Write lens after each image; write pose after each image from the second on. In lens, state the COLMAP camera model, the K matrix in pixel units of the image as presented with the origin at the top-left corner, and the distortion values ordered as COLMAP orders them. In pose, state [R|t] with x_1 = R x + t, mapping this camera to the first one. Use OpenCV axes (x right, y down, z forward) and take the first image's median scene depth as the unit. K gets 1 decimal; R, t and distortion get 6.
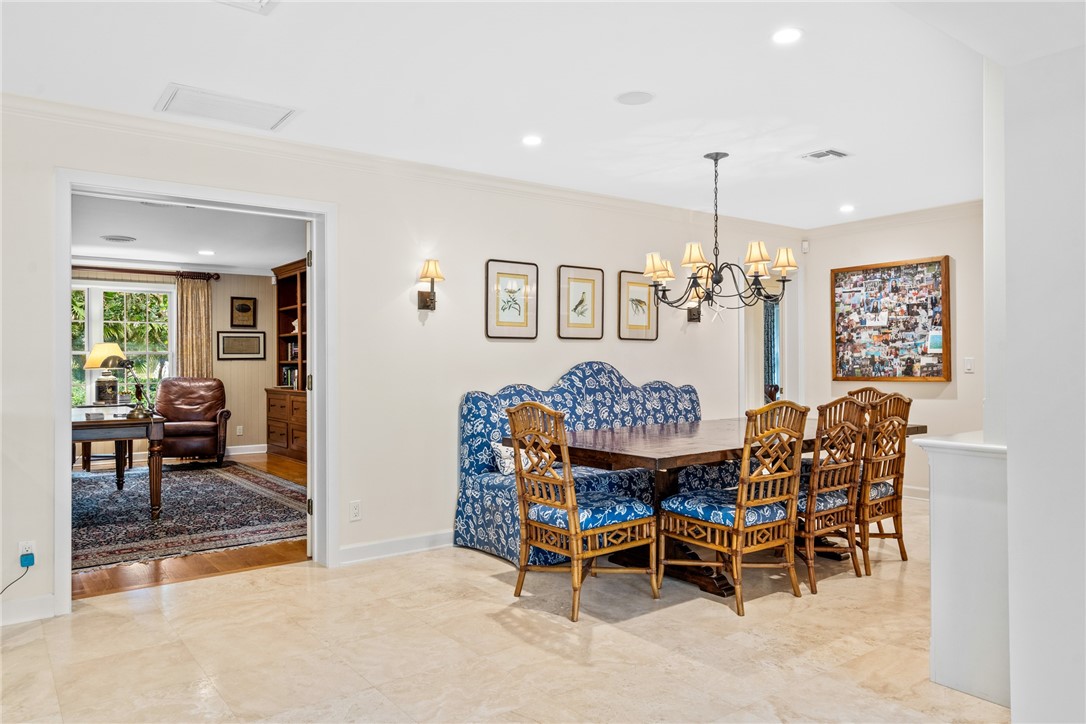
lens RADIAL K [[732.2, 0, 546.9], [0, 732.2, 358.0], [0, 0, 1]] dist [-0.005197, -0.002995]
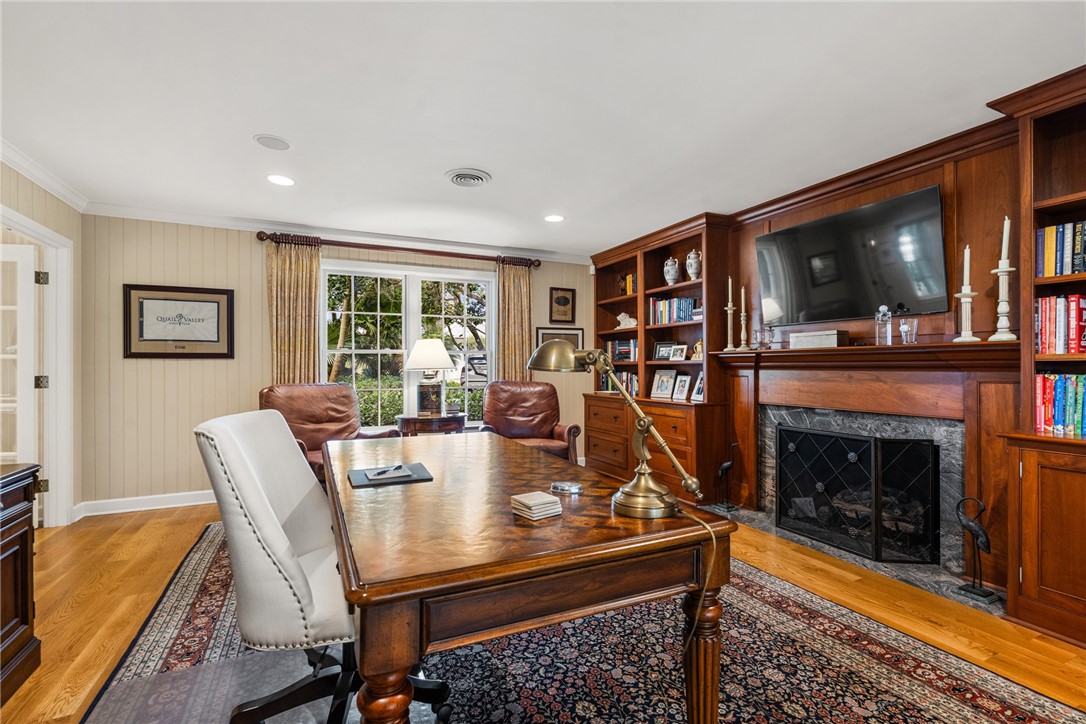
lens RADIAL K [[499.7, 0, 541.6], [0, 499.7, 362.3], [0, 0, 1]] dist [-0.007411, 0.002341]
pose [[0.976023, 0.003447, -0.217642, -0.365029], [-0.003554, 0.999994, -0.000100, 0.005497], [0.217640, 0.000871, 0.976029, 0.491468]]
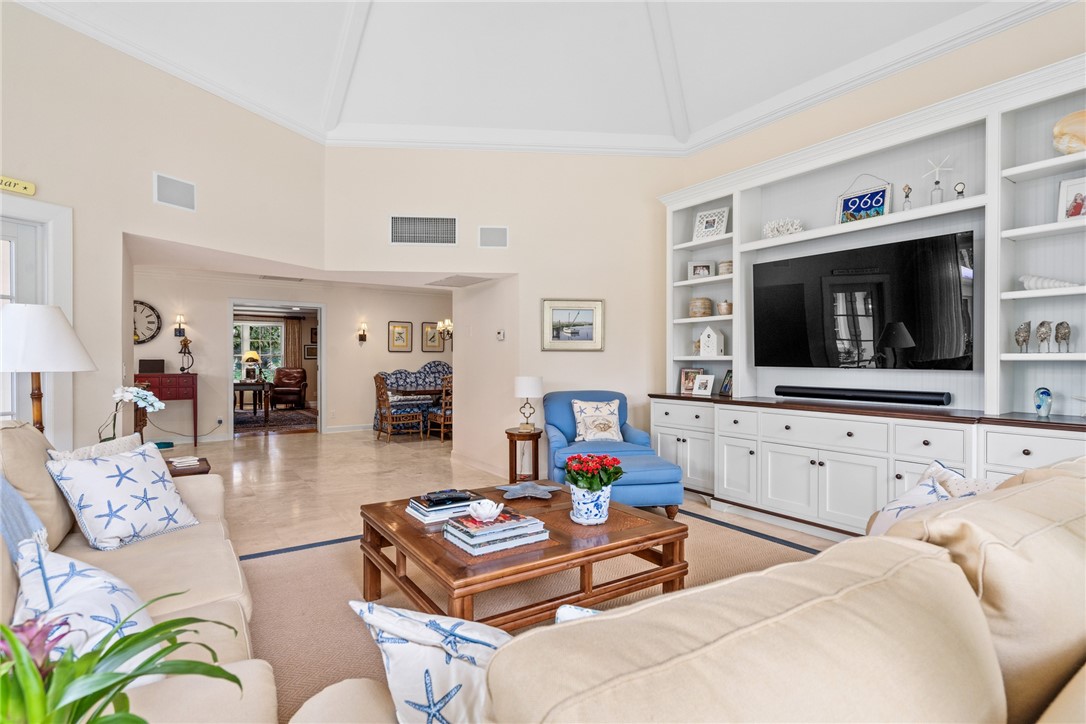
lens RADIAL K [[537.4, 0, 544.7], [0, 537.4, 363.9], [0, 0, 1]] dist [-0.000567, 0.000201]
pose [[0.998429, 0.006940, -0.055604, 0.346194], [-0.006352, 0.999922, 0.010750, -0.004757], [0.055674, -0.010379, 0.998395, -0.524803]]
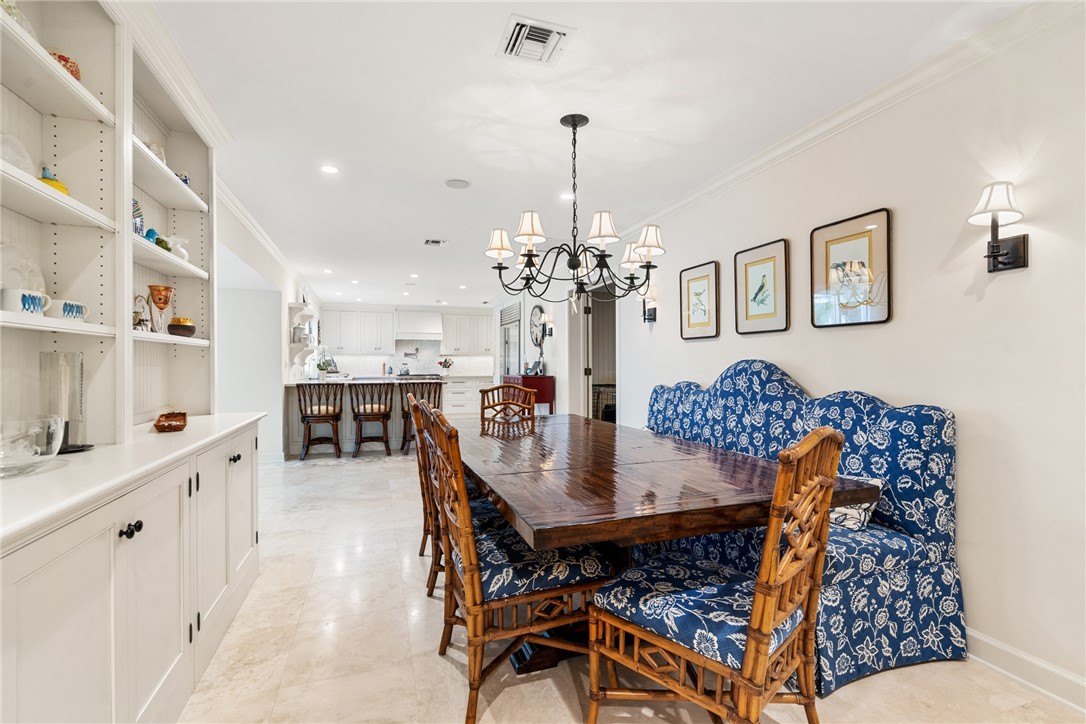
lens RADIAL K [[499.7, 0, 544.0], [0, 499.7, 361.4], [0, 0, 1]] dist [-0.007411, 0.002341]
pose [[-0.312236, -0.004161, -0.949995, 0.433402], [-0.001419, 0.999991, -0.003914, 0.005881], [0.950003, 0.000126, -0.312239, 0.621068]]
